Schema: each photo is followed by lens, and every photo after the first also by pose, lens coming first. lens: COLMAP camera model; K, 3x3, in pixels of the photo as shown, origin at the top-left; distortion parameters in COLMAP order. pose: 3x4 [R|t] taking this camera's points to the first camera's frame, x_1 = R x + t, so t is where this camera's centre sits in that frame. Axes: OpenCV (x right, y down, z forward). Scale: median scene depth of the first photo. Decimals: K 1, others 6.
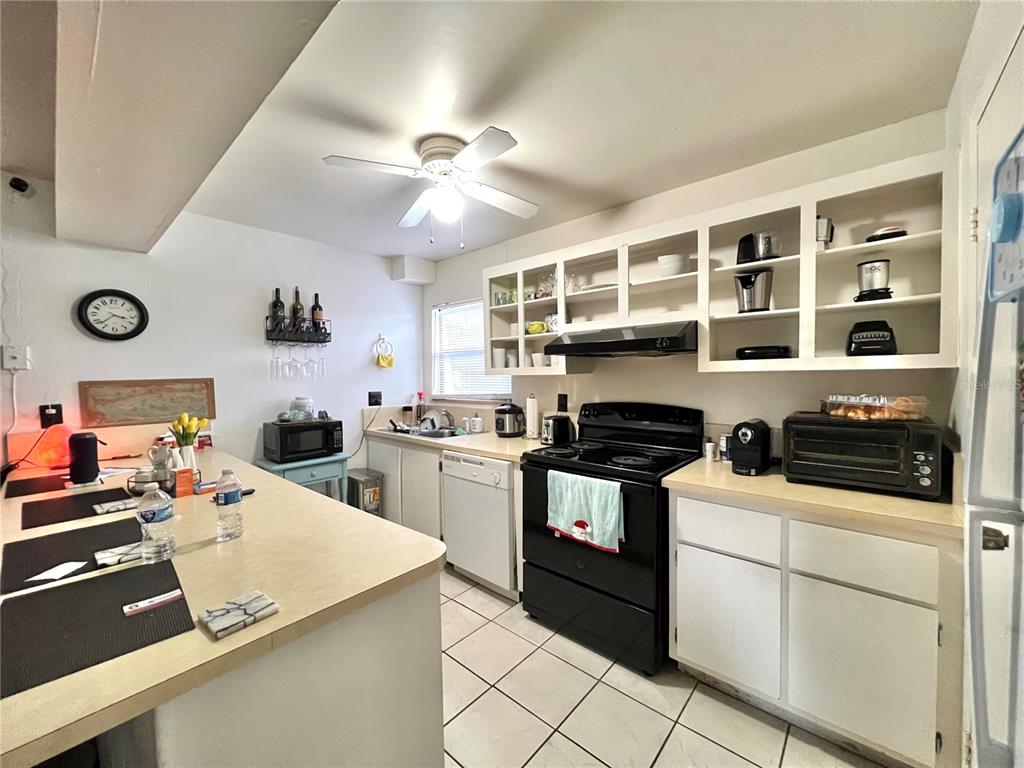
lens RADIAL K [[408.2, 0, 512.0], [0, 408.2, 384.0], [0, 0, 1]] dist [-0.003643, -0.000583]
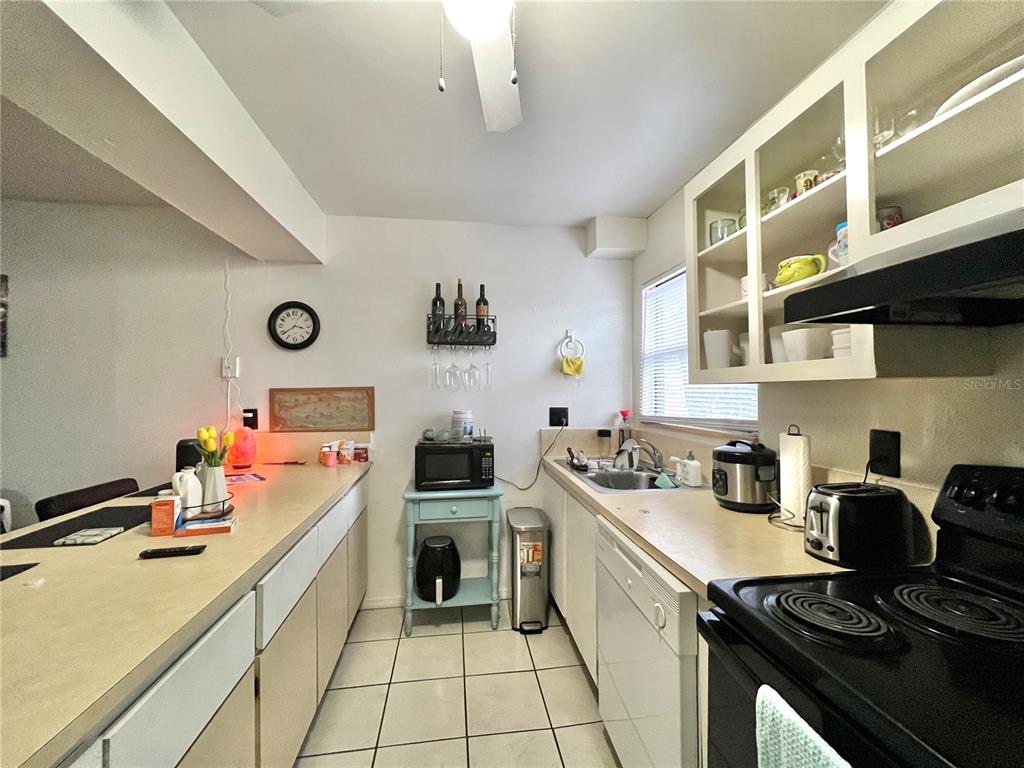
lens RADIAL K [[408.2, 0, 512.0], [0, 408.2, 384.0], [0, 0, 1]] dist [-0.003643, -0.000583]
pose [[0.757396, -0.002032, -0.652953, 0.105484], [-0.021655, 0.999367, -0.028230, -0.001246], [0.652597, 0.035521, 0.756872, 0.455642]]
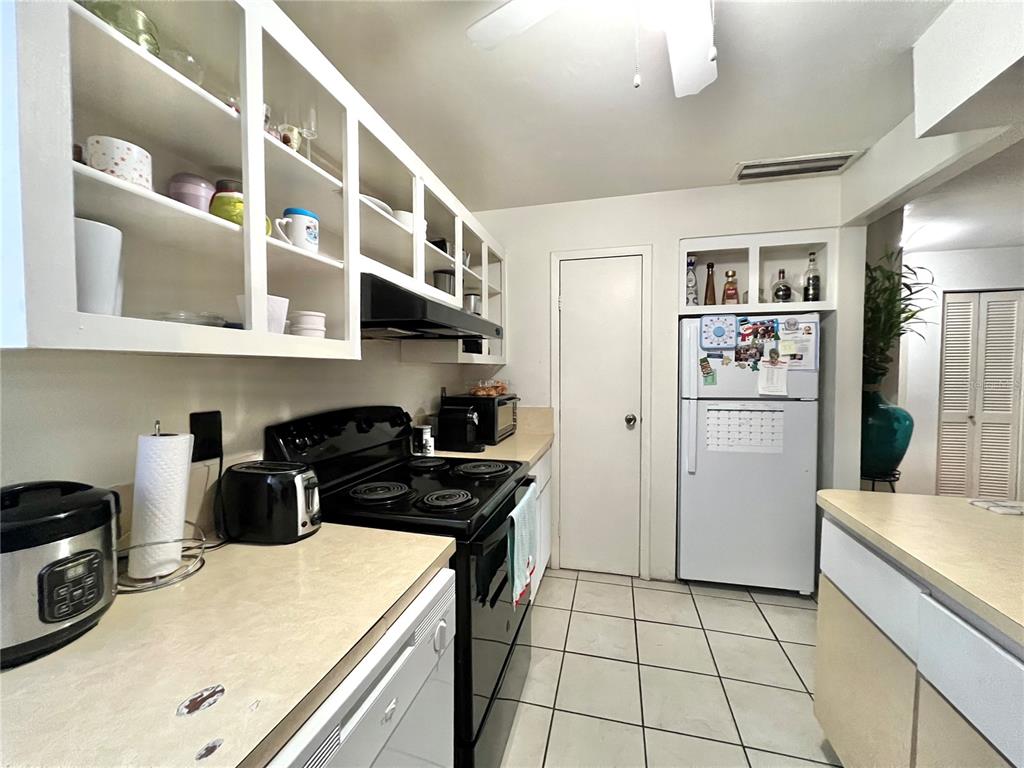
lens RADIAL K [[408.2, 0, 512.0], [0, 408.2, 384.0], [0, 0, 1]] dist [-0.003643, -0.000583]
pose [[-0.454113, -0.015219, 0.890814, -0.321842], [0.032740, 0.998894, 0.033755, -0.003137], [-0.890342, 0.044494, -0.453113, 0.902165]]
